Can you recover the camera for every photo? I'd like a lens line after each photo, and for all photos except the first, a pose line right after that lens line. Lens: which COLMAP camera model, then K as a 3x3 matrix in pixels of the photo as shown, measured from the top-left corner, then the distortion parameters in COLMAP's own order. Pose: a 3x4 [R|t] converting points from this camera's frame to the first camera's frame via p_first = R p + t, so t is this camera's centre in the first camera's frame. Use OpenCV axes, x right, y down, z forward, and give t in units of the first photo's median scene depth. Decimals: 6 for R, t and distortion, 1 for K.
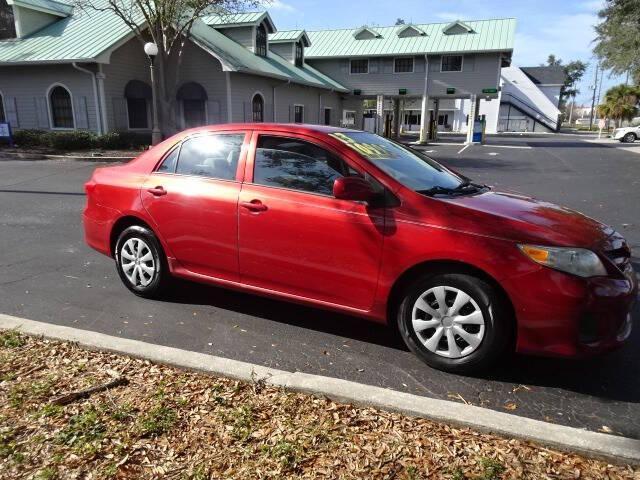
lens RADIAL K [[452.6, 0, 320.0], [0, 452.6, 240.0], [0, 0, 1]] dist [0.009671, -0.003276]
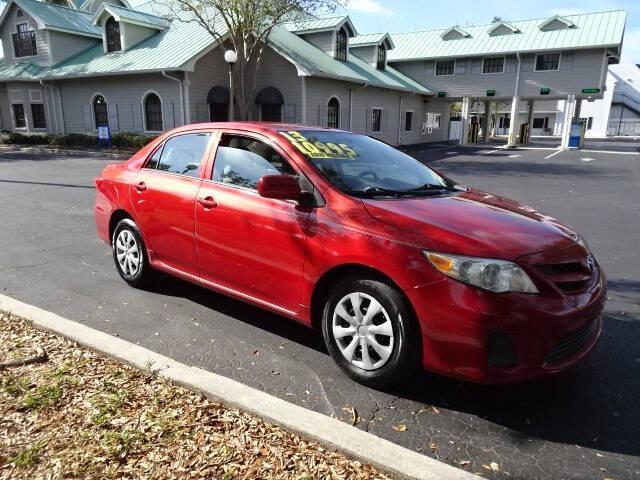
lens RADIAL K [[452.6, 0, 320.0], [0, 452.6, 240.0], [0, 0, 1]] dist [0.009671, -0.003276]
pose [[0.979738, 0.047354, -0.194607, 0.143934], [-0.048973, 0.998794, -0.003518, -0.000016], [0.194206, 0.012977, 0.980875, 0.022804]]
